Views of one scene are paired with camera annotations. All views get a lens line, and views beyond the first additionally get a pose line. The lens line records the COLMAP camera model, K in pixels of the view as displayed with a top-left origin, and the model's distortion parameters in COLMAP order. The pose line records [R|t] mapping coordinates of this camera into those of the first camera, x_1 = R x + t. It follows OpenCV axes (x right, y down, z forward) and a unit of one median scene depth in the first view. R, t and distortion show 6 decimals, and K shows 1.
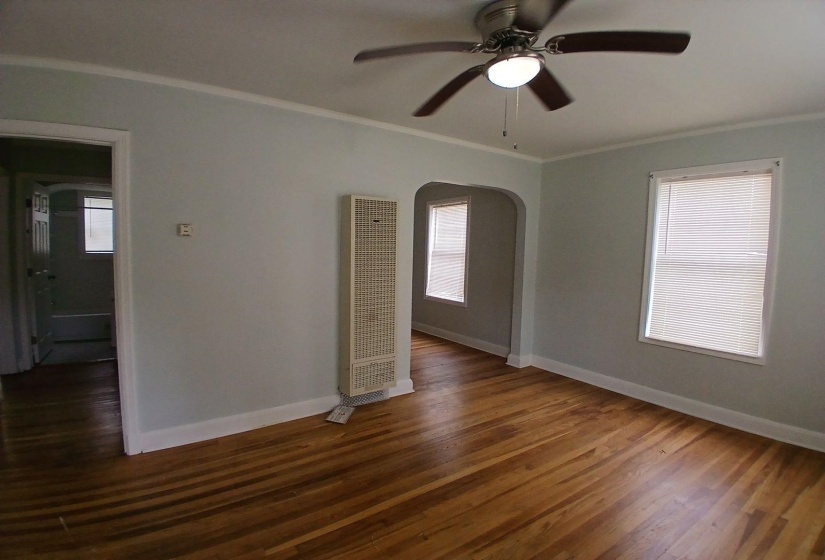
lens RADIAL K [[409.9, 0, 417.1], [0, 409.9, 275.1], [0, 0, 1]] dist [-0.000487, -0.046566]
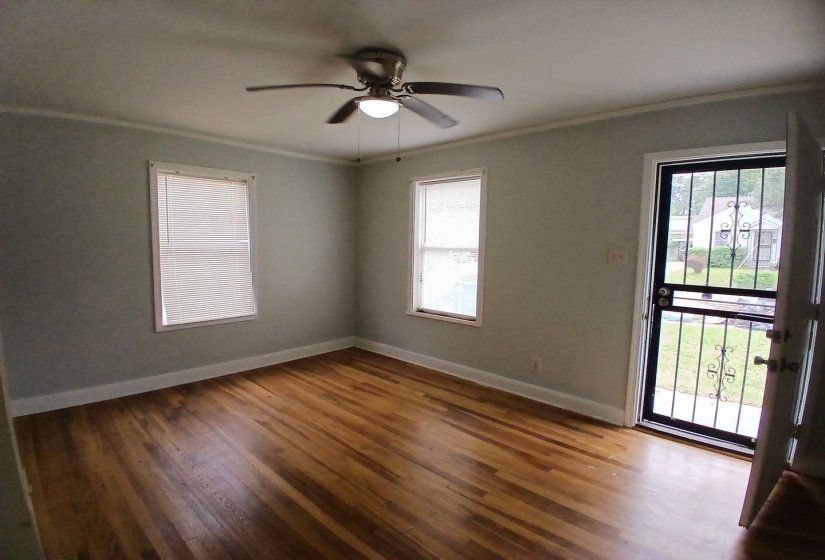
lens RADIAL K [[409.9, 0, 417.1], [0, 409.9, 275.1], [0, 0, 1]] dist [-0.000487, -0.046566]
pose [[-0.188383, -0.104572, 0.976513, -0.624311], [0.056097, 0.991546, 0.117004, -0.065650], [-0.980492, 0.076821, -0.180924, 0.650701]]
